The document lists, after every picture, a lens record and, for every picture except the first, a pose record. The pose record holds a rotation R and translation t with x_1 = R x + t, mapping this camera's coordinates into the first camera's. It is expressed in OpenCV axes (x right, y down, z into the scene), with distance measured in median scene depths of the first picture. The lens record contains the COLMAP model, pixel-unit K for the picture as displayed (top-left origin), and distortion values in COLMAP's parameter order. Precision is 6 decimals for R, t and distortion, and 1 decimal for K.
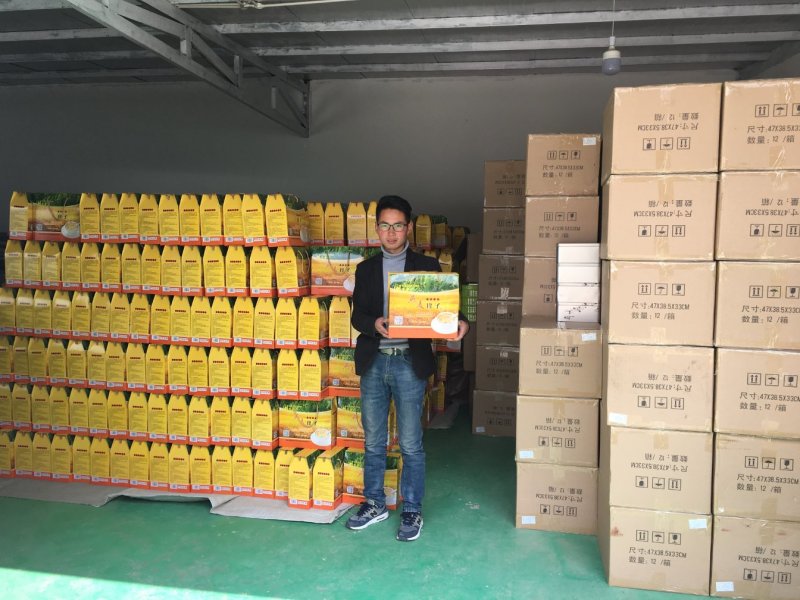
lens RADIAL K [[674.3, 0, 395.6], [0, 674.3, 303.4], [0, 0, 1]] dist [0.091245, -0.137290]
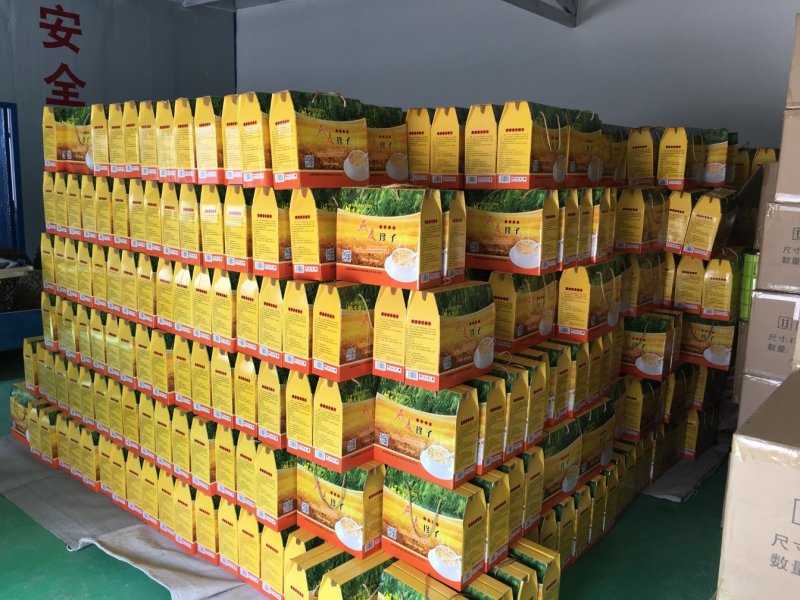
lens RADIAL K [[674.3, 0, 395.6], [0, 674.3, 303.4], [0, 0, 1]] dist [0.091245, -0.137290]
pose [[0.871864, 0.100676, -0.479289, 0.175830], [-0.049596, 0.991762, 0.118103, -0.059913], [0.487231, -0.079199, 0.869674, 0.545967]]
